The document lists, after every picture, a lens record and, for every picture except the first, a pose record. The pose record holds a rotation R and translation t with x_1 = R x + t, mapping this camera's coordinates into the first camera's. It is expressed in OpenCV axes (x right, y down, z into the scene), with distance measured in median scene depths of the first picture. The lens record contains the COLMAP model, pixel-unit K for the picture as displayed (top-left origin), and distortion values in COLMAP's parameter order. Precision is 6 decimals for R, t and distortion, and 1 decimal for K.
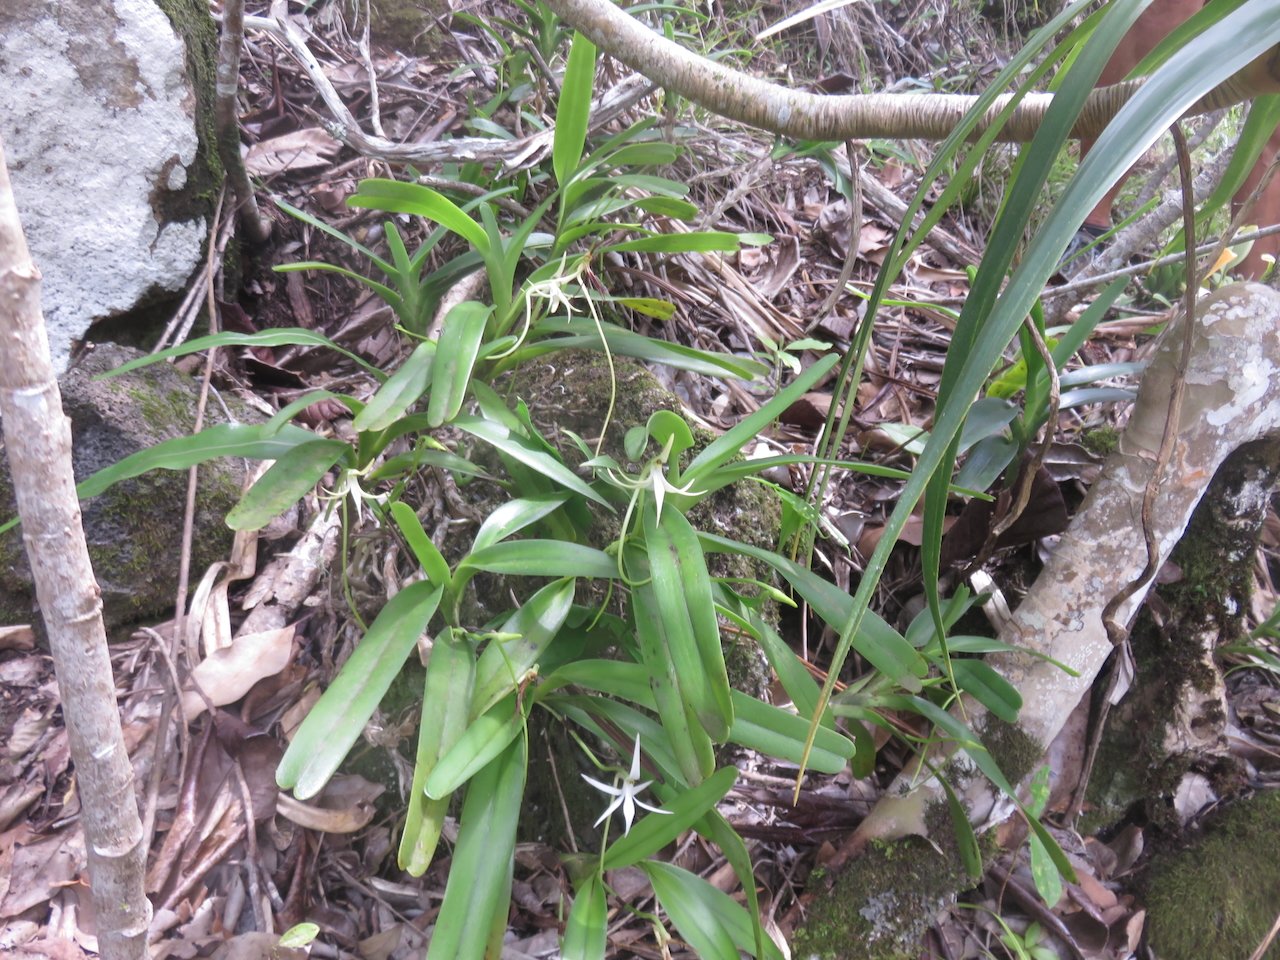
lens RADIAL K [[974.0, 0, 641.5], [0, 974.0, 484.8], [0, 0, 1]] dist [-0.006676, 0.005775]
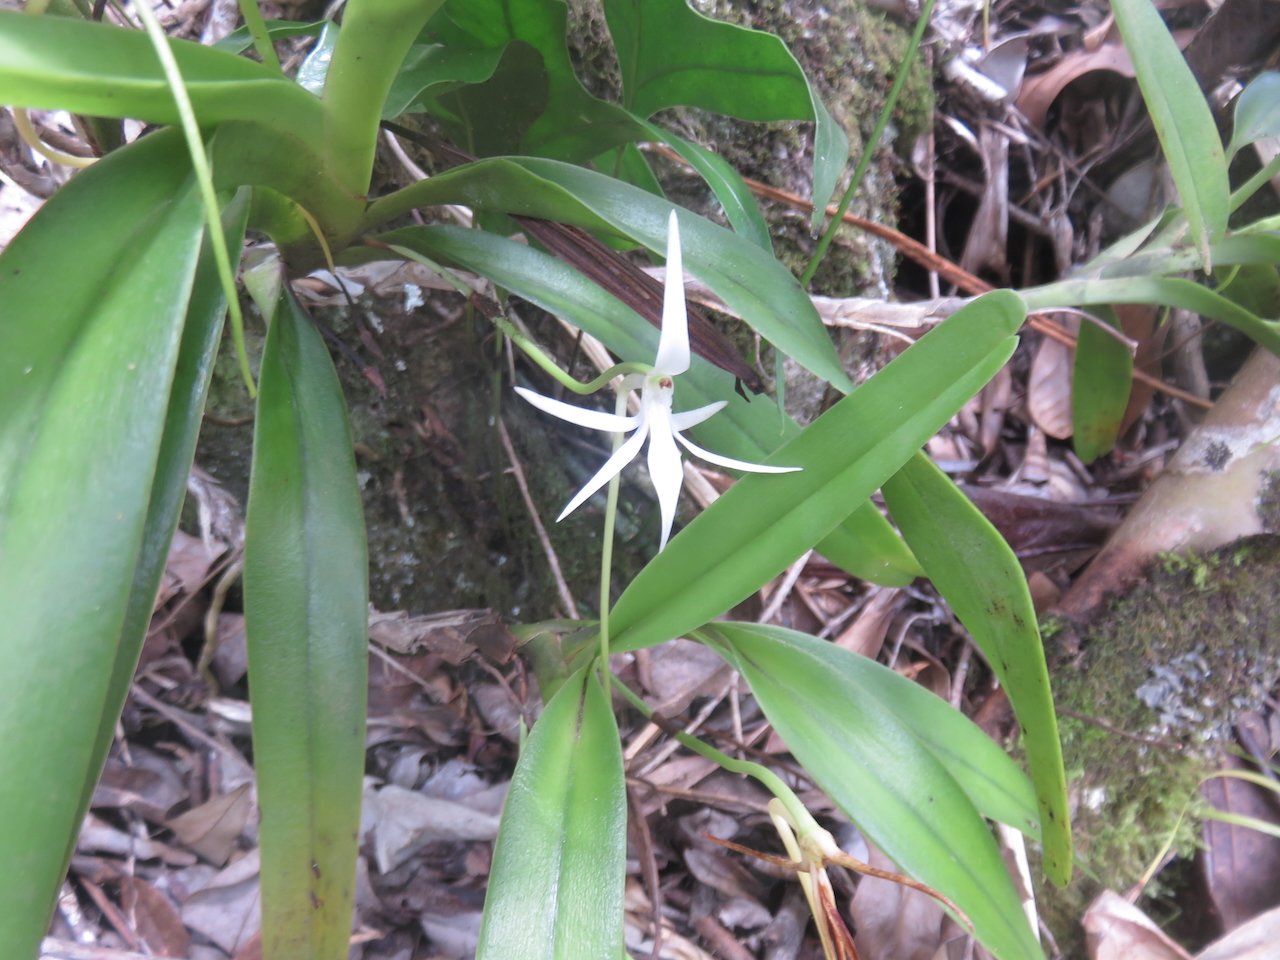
lens RADIAL K [[999.0, 0, 643.4], [0, 999.0, 477.6], [0, 0, 1]] dist [0.005039, -0.007616]
pose [[0.996407, -0.080880, -0.025110, -0.009980], [0.084237, 0.977099, 0.195399, 0.203342], [0.008731, -0.196812, 0.980402, 0.502792]]
